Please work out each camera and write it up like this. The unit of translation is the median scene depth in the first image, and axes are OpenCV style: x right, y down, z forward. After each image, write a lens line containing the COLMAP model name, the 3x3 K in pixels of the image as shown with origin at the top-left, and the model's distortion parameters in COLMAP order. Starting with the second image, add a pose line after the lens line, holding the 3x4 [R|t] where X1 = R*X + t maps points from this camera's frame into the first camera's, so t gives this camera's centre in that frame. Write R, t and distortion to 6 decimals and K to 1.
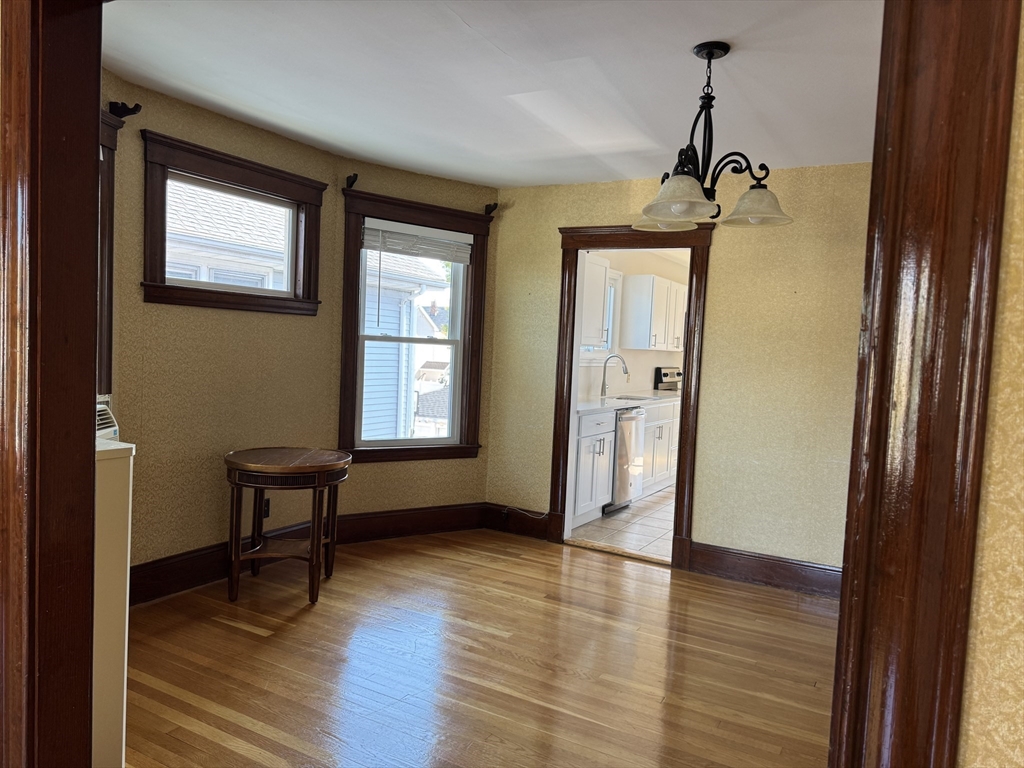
lens RADIAL K [[736.1, 0, 496.0], [0, 736.1, 388.4], [0, 0, 1]] dist [0.187270, -0.402249]
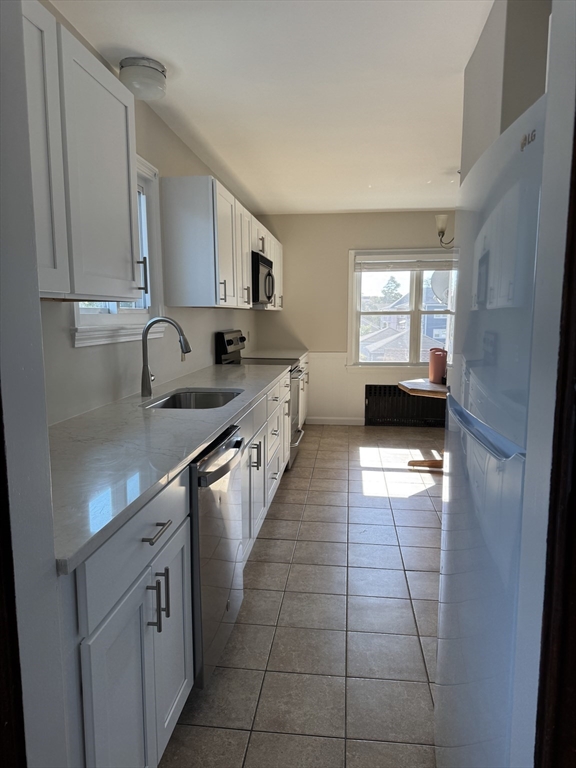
lens RADIAL K [[543.3, 0, 288.0], [0, 543.3, 384.0], [0, 0, 1]] dist [0.104943, -0.151757]
pose [[0.918638, -0.097964, 0.382762, 0.124290], [0.068024, 0.993523, 0.091023, -0.038570], [-0.389199, -0.057580, 0.919352, 0.834353]]
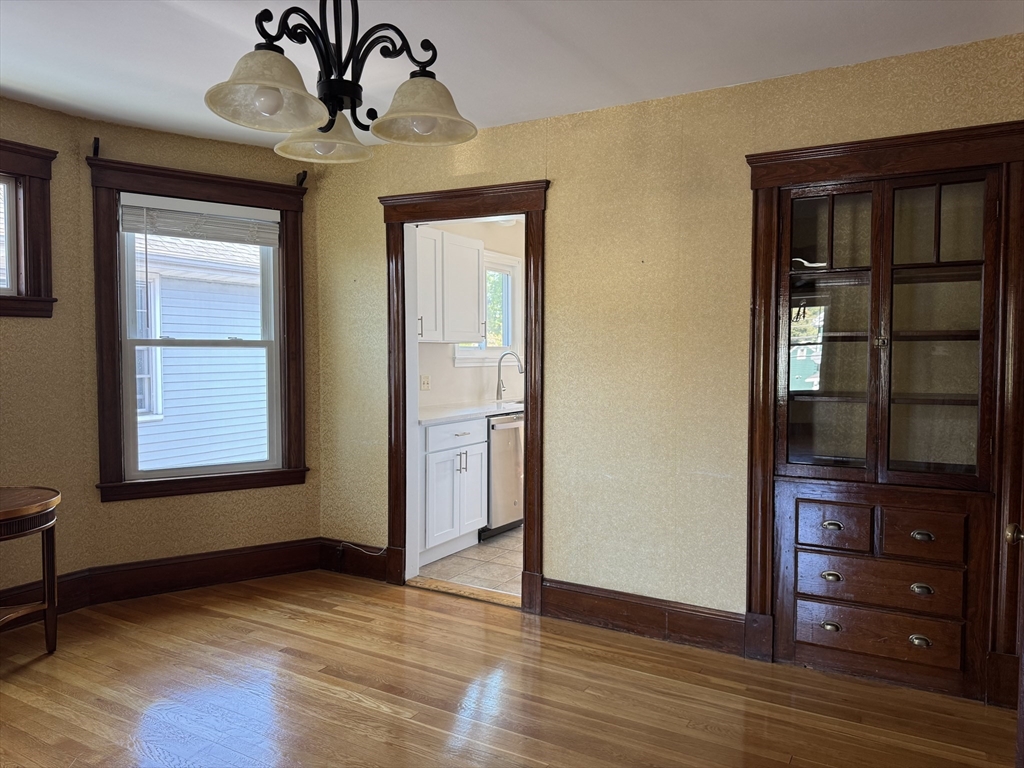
lens RADIAL K [[724.4, 0, 516.3], [0, 724.4, 389.2], [0, 0, 1]] dist [0.104943, -0.151757]
pose [[0.998992, -0.044745, -0.003454, 0.233332], [0.044729, 0.998989, -0.004560, 0.003821], [0.003655, 0.004400, 0.999984, 0.205329]]
